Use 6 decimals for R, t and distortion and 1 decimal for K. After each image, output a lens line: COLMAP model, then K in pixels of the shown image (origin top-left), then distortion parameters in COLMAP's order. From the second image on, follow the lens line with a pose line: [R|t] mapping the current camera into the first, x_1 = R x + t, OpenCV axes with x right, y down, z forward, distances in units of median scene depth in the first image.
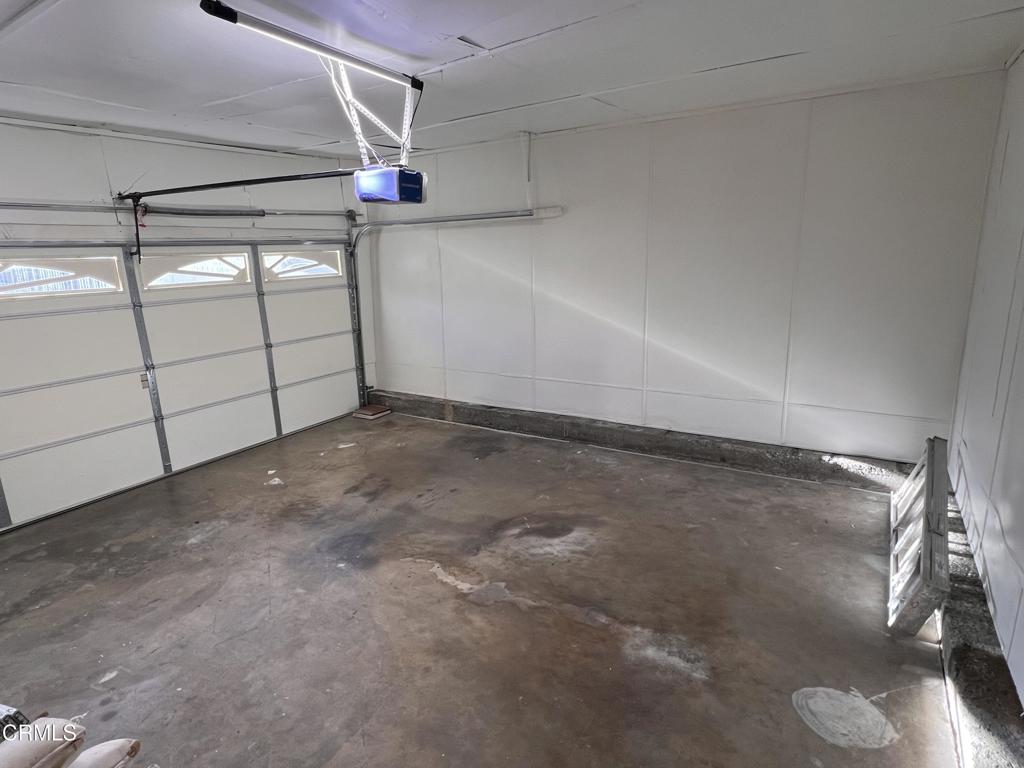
lens RADIAL K [[574.0, 0, 504.6], [0, 574.0, 386.0], [0, 0, 1]] dist [0.000846, 0.001463]
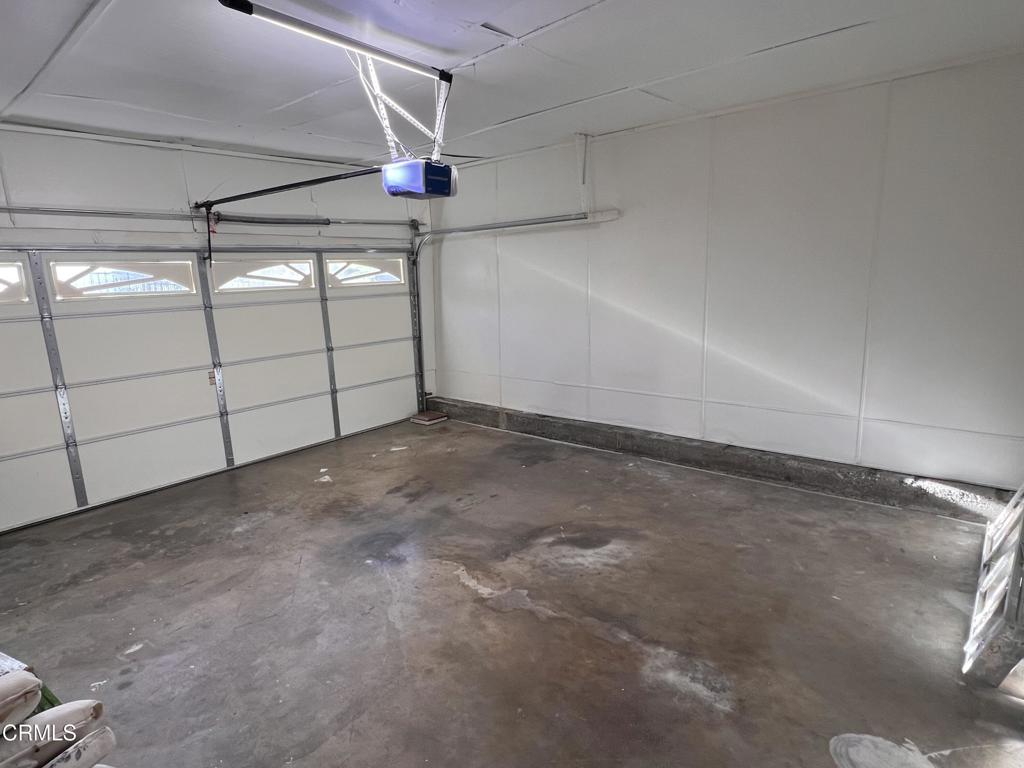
lens RADIAL K [[574.0, 0, 504.6], [0, 574.0, 386.0], [0, 0, 1]] dist [0.000846, 0.001463]
pose [[0.989045, 0.024588, -0.145553, 0.089451], [-0.029543, 0.999052, -0.031978, 0.033896], [0.144629, 0.035928, 0.988834, 0.039213]]
